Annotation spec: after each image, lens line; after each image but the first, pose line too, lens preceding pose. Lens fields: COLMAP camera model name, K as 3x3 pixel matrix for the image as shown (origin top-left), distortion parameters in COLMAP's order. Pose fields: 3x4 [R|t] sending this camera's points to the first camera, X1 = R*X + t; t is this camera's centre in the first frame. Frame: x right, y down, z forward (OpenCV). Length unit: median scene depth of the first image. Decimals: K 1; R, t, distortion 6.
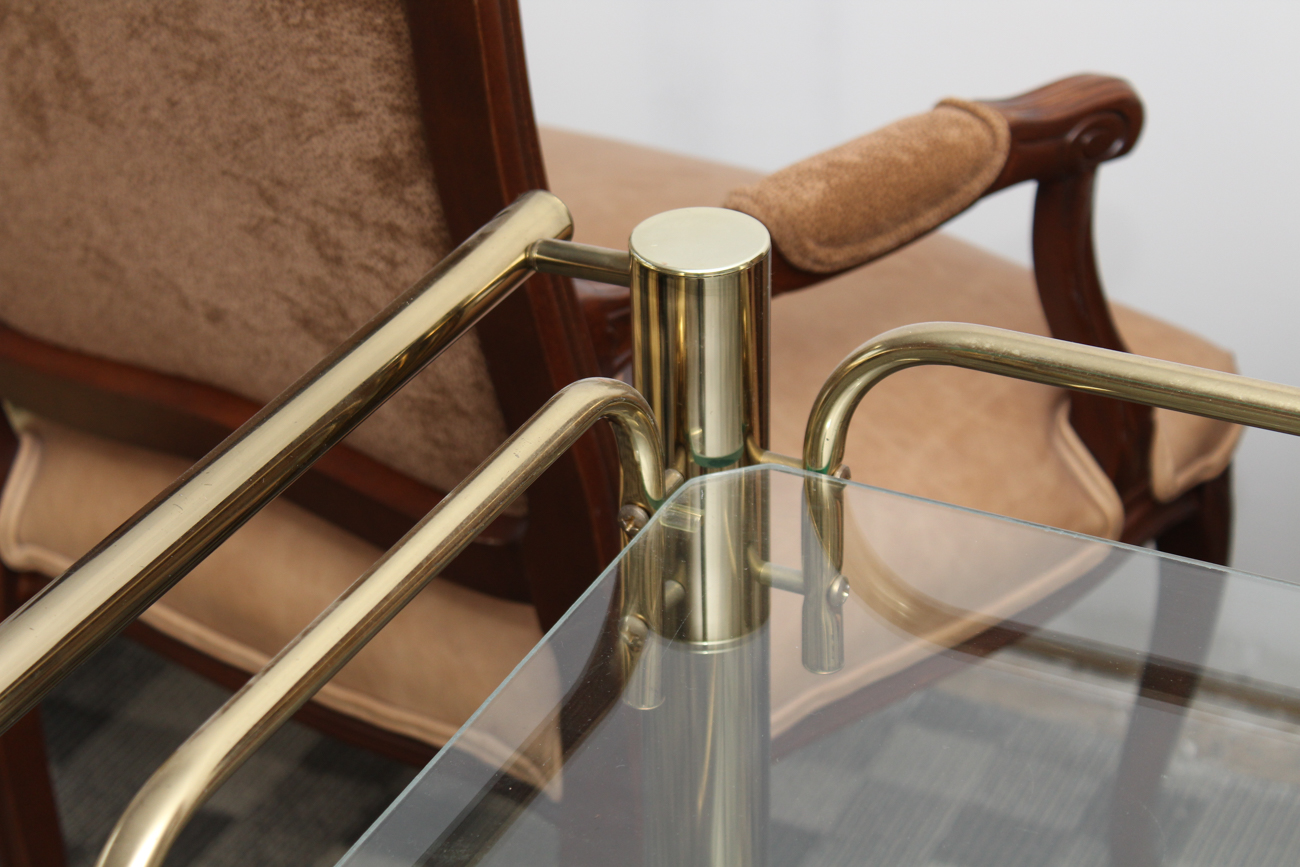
lens RADIAL K [[3106.9, 0, 650.8], [0, 3106.9, 436.1], [0, 0, 1]] dist [-0.117815, 0.000000]
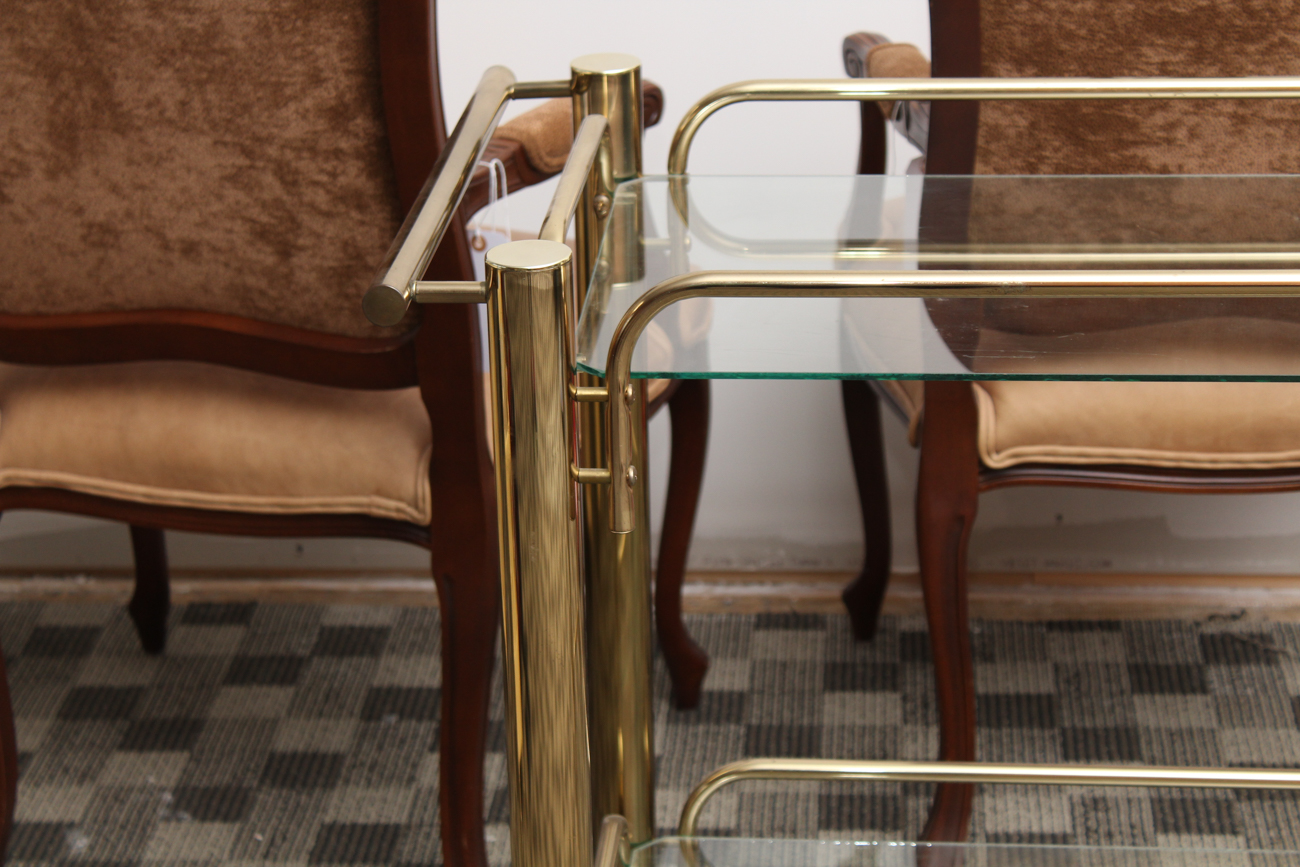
lens RADIAL K [[3106.9, 0, 651.2], [0, 3106.9, 430.5], [0, 0, 1]] dist [-0.117815, 0.000000]
pose [[0.929443, -0.132858, 0.344217, -0.537378], [0.186010, 0.974414, -0.126162, 0.336725], [-0.318648, 0.181288, 0.930375, -0.643113]]
